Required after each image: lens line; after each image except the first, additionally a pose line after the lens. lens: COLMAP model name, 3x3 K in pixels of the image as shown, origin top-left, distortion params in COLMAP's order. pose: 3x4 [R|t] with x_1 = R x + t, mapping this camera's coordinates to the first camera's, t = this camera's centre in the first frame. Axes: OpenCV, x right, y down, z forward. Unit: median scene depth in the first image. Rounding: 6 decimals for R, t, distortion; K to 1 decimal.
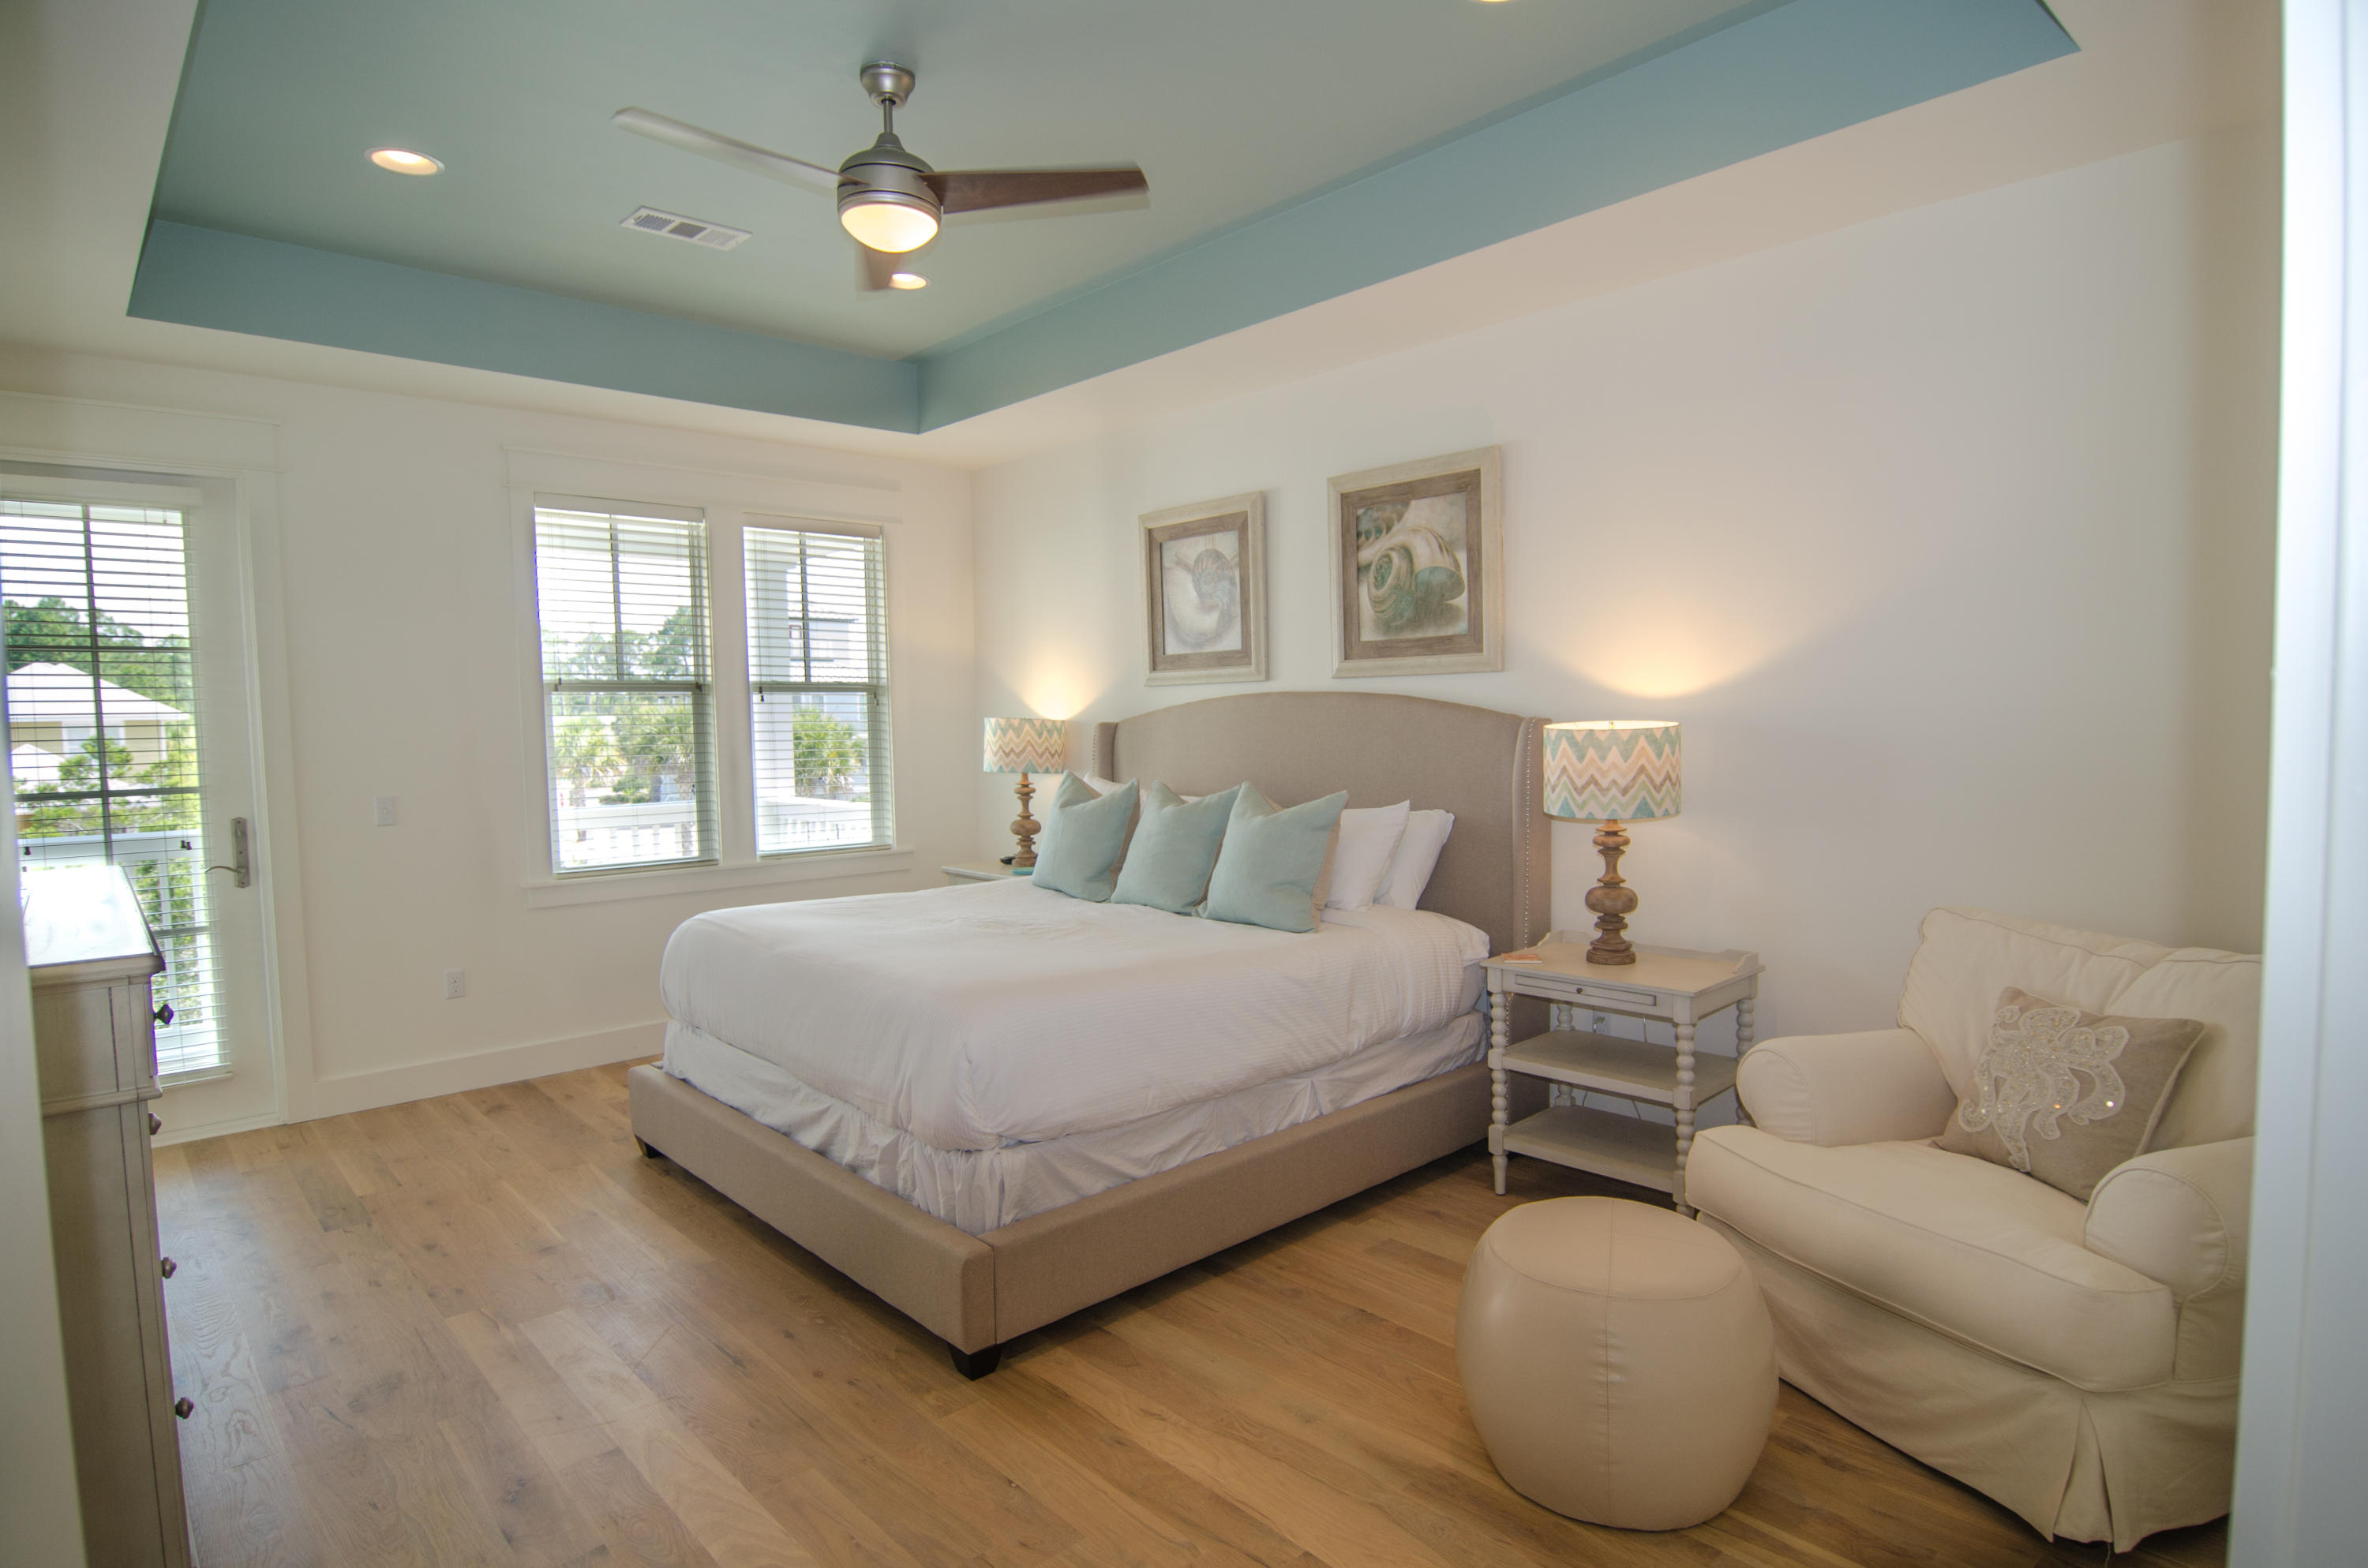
lens RADIAL K [[1265.5, 0, 1178.2], [0, 1265.5, 783.5], [0, 0, 1]] dist [-0.027380, -0.001807]
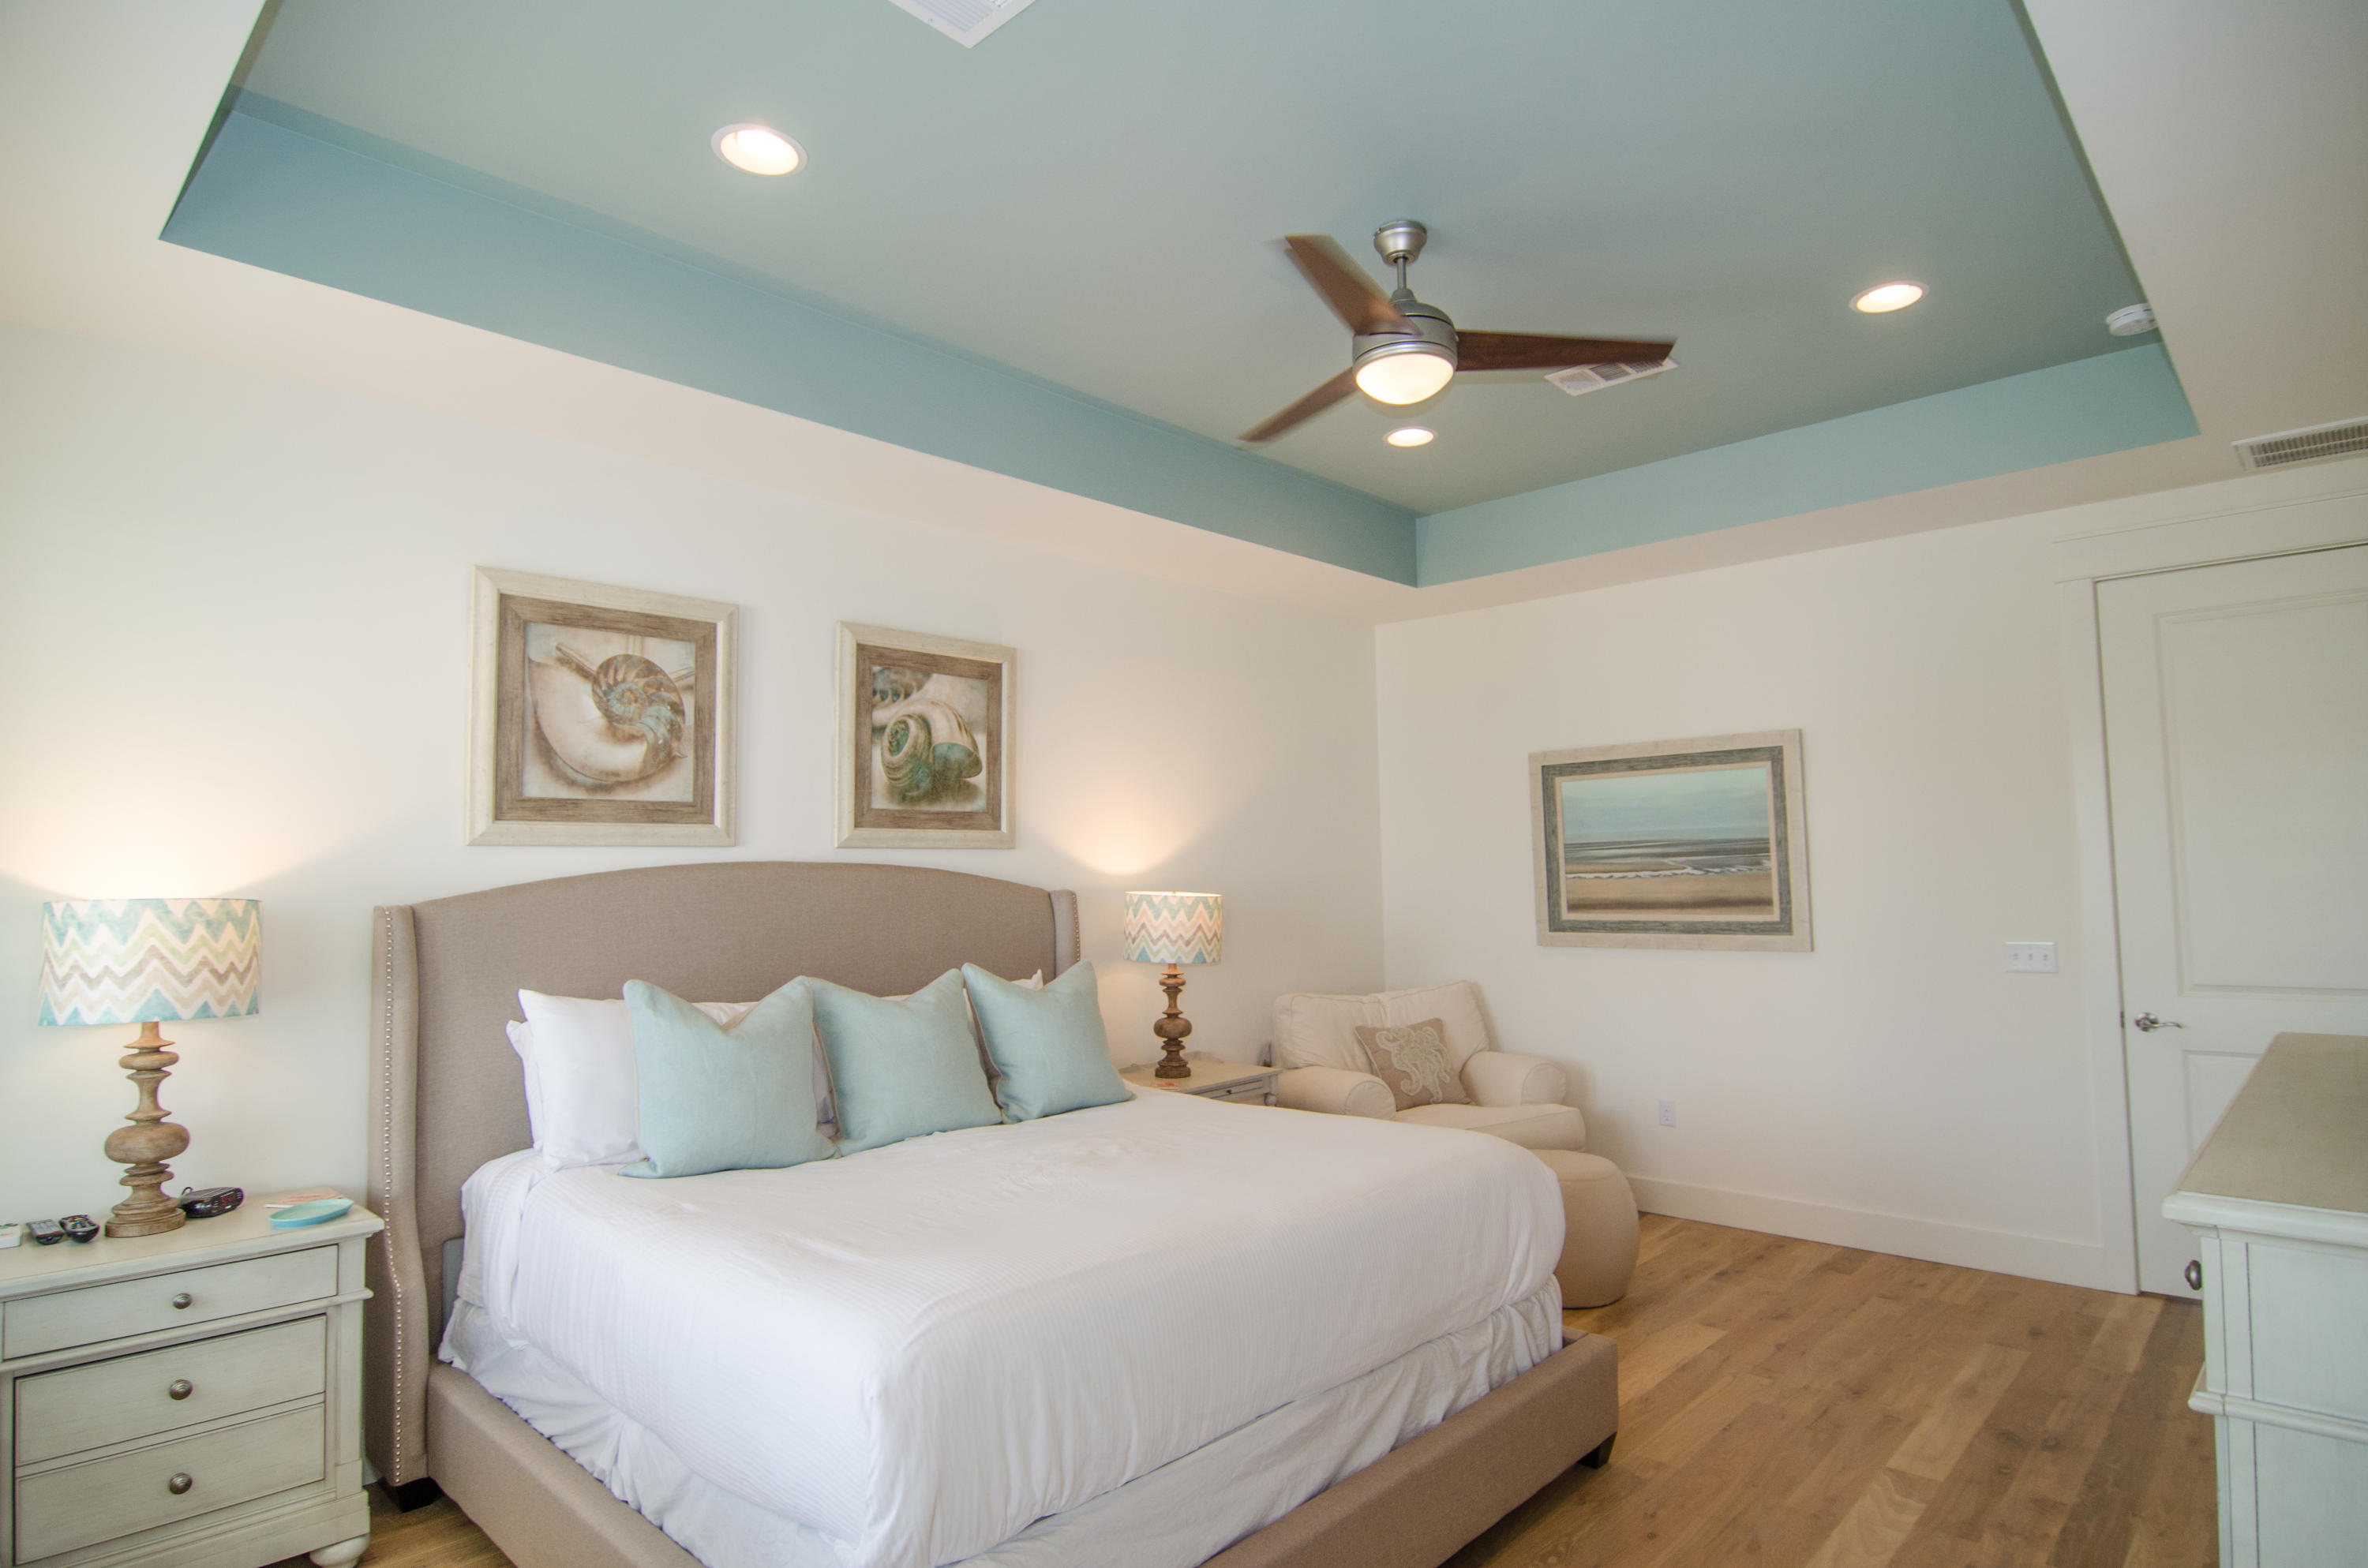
lens RADIAL K [[1265.5, 0, 1182.4], [0, 1265.5, 786.8], [0, 0, 1]] dist [-0.027380, -0.001807]
pose [[-0.068200, 0.075851, 0.994784, -0.803711], [0.056648, 0.995791, -0.072045, -0.050942], [-0.996062, 0.051439, -0.072210, 0.868400]]
